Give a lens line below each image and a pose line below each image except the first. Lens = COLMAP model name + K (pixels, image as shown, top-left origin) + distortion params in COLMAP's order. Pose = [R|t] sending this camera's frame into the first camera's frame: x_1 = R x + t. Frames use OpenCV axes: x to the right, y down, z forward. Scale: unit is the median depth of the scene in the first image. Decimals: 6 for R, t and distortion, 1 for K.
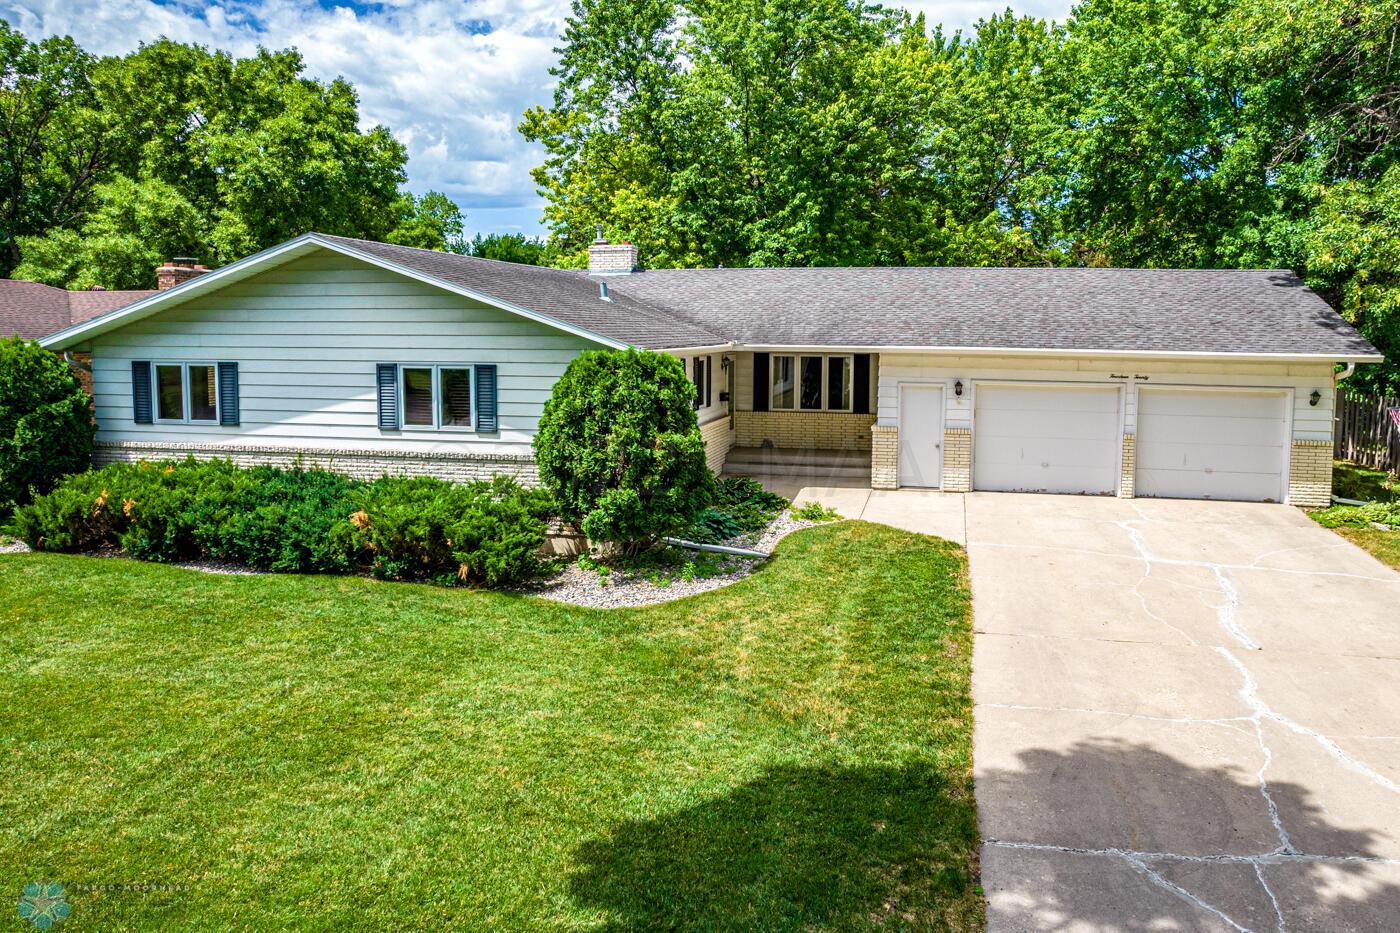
lens RADIAL K [[1013.9, 0, 760.7], [0, 1013.9, 428.9], [0, 0, 1]] dist [-0.068297, 0.076307]
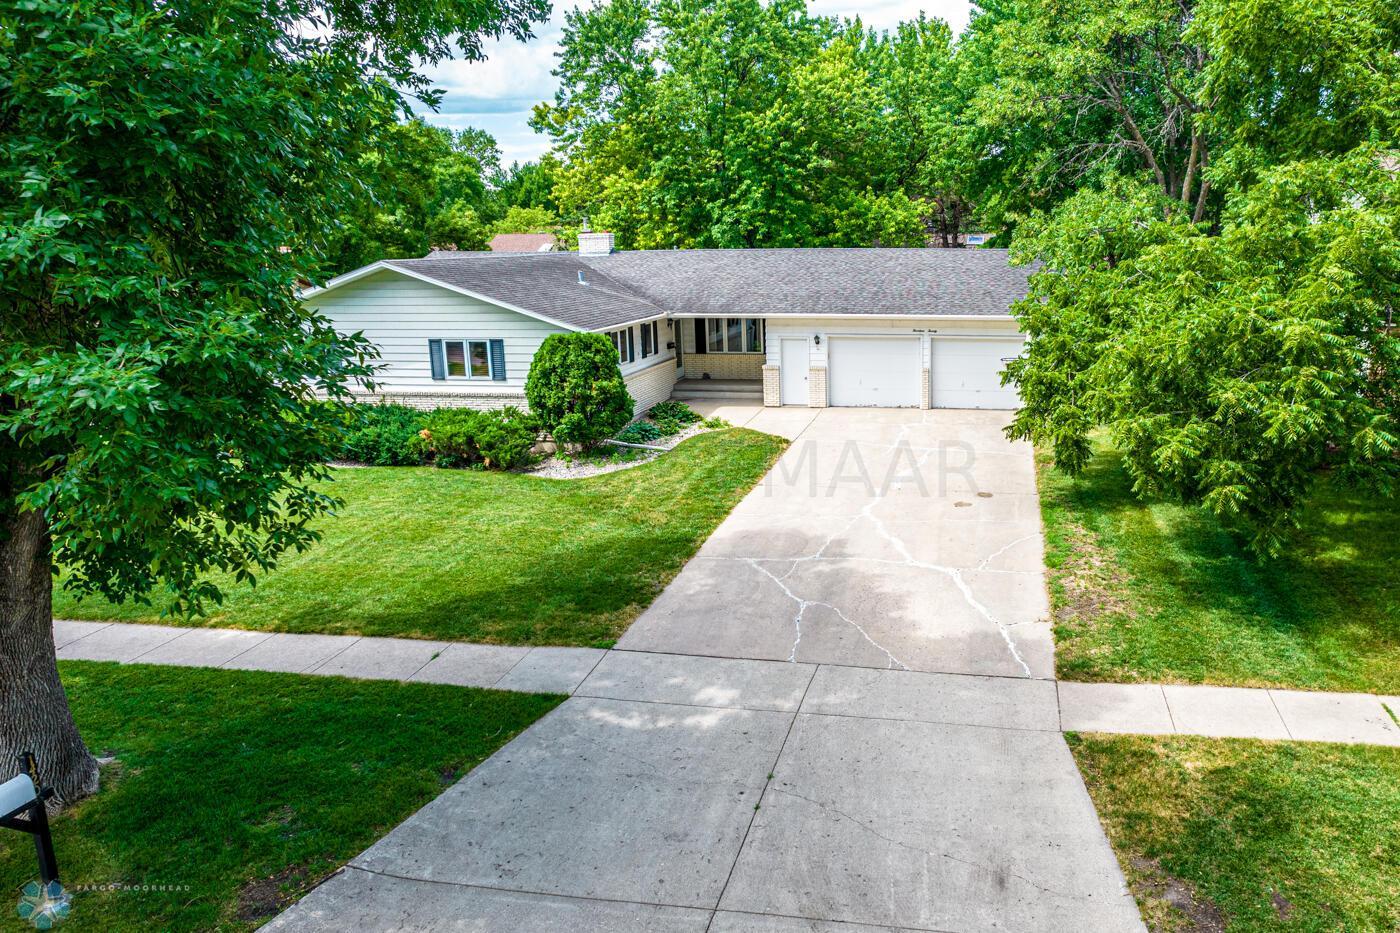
lens RADIAL K [[1012.3, 0, 881.3], [0, 1012.3, 462.1], [0, 0, 1]] dist [-0.035050, 0.000963]
pose [[0.998228, -0.024271, 0.054337, 0.254924], [0.017423, 0.992238, 0.123129, -0.054182], [-0.056903, -0.121964, 0.990902, -0.672709]]
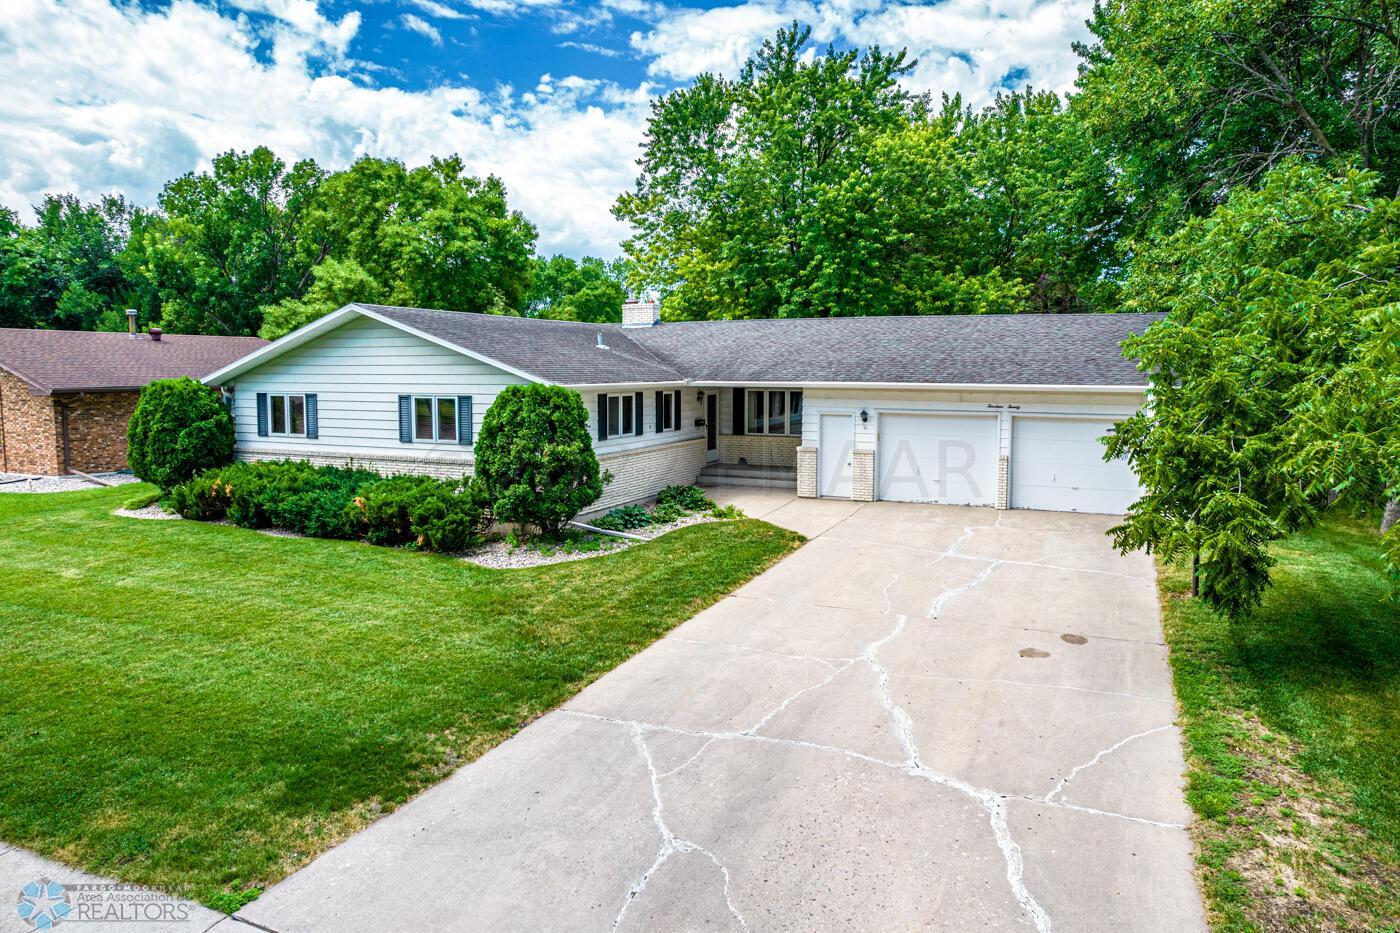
lens RADIAL K [[900.9, 0, 741.7], [0, 900.9, 452.4], [0, 0, 1]] dist [-0.060264, 0.054494]
pose [[0.975682, 0.014935, -0.218683, 0.359008], [-0.016578, 0.999846, -0.005678, 0.014933], [0.218564, 0.009165, 0.975779, -0.112148]]
